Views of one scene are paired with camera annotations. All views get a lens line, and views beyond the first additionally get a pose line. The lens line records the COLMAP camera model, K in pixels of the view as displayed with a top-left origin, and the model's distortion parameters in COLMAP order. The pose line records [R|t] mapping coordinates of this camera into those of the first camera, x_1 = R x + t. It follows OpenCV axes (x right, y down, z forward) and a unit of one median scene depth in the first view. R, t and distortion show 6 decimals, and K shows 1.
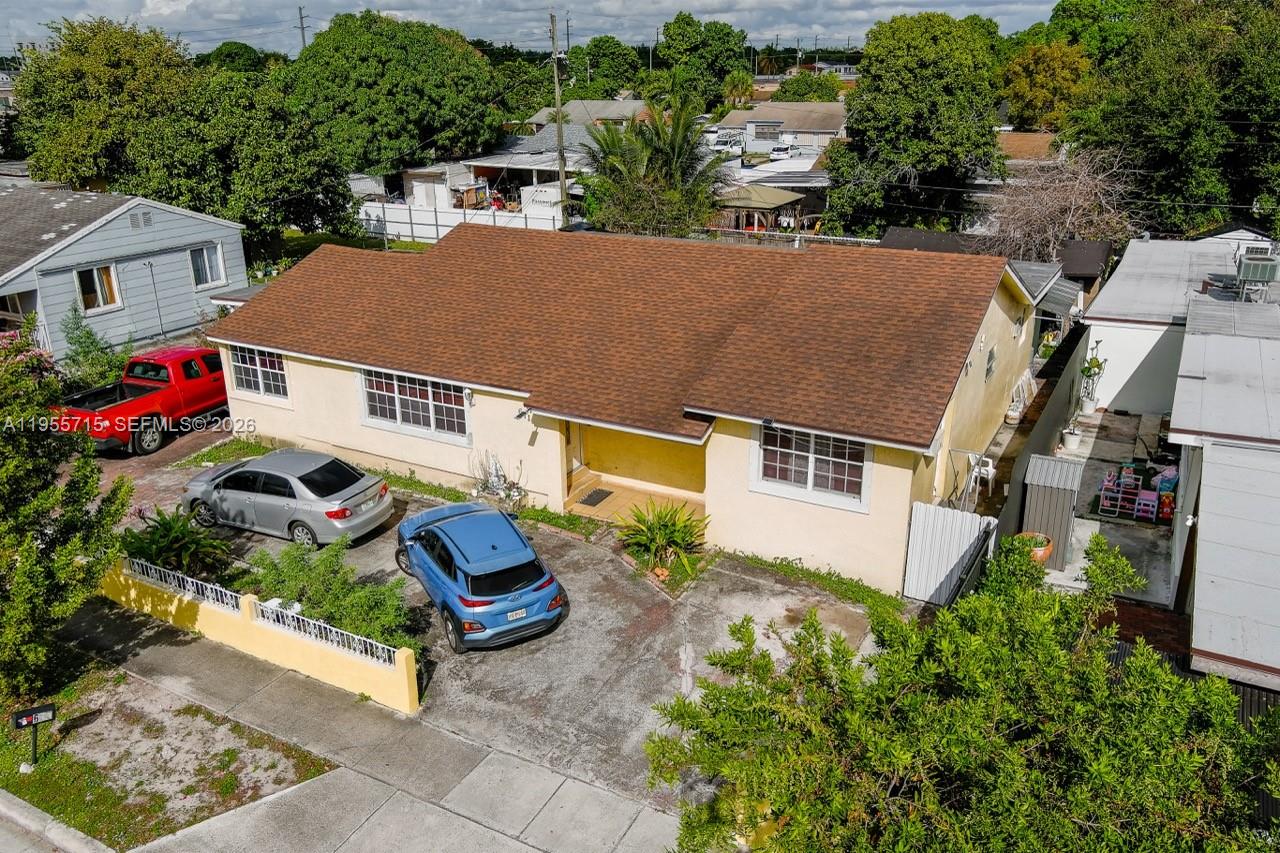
lens RADIAL K [[999.9, 0, 640.0], [0, 999.9, 426.5], [0, 0, 1]] dist [0.026811, -0.013126]
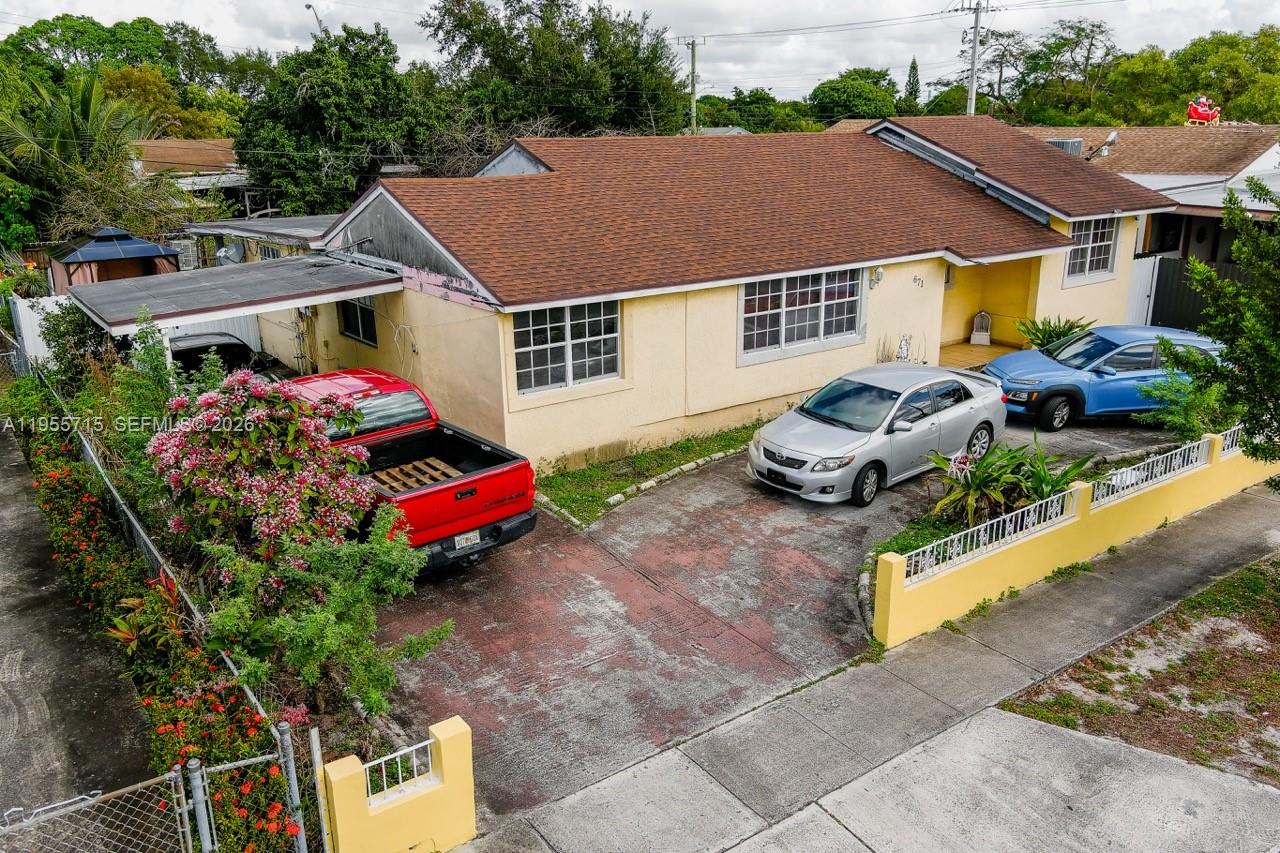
lens RADIAL K [[999.9, 0, 640.0], [0, 999.9, 426.5], [0, 0, 1]] dist [0.026811, -0.013126]
pose [[0.418360, -0.255643, 0.871563, -0.934793], [0.323259, 0.938652, 0.120153, -0.070723], [-0.848810, 0.231474, 0.475333, 0.693172]]
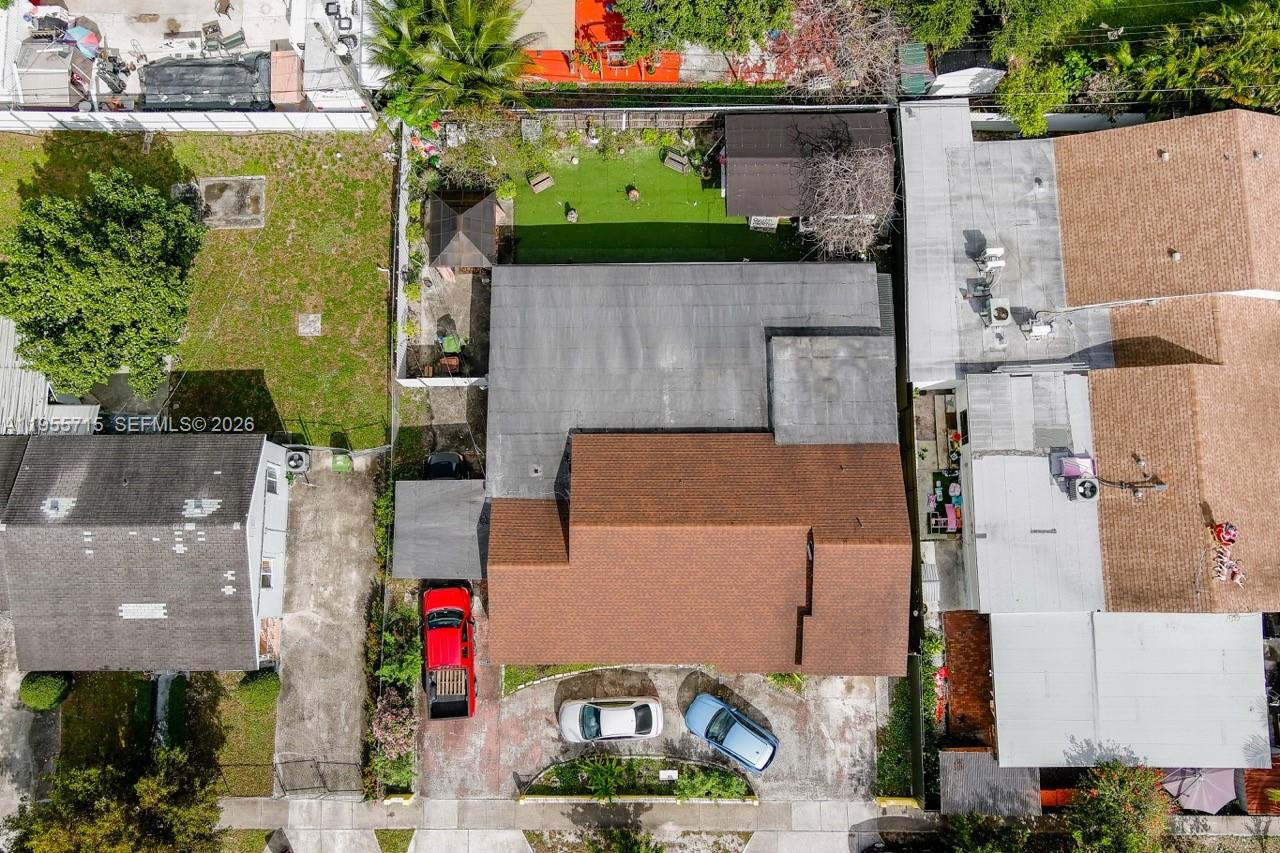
lens RADIAL K [[999.9, 0, 640.0], [0, 999.9, 426.5], [0, 0, 1]] dist [0.026811, -0.013126]
pose [[0.873702, -0.480017, 0.078918, -0.146482], [0.164083, 0.443516, 0.881119, -1.813408], [-0.457953, -0.756887, 0.466264, 0.387314]]
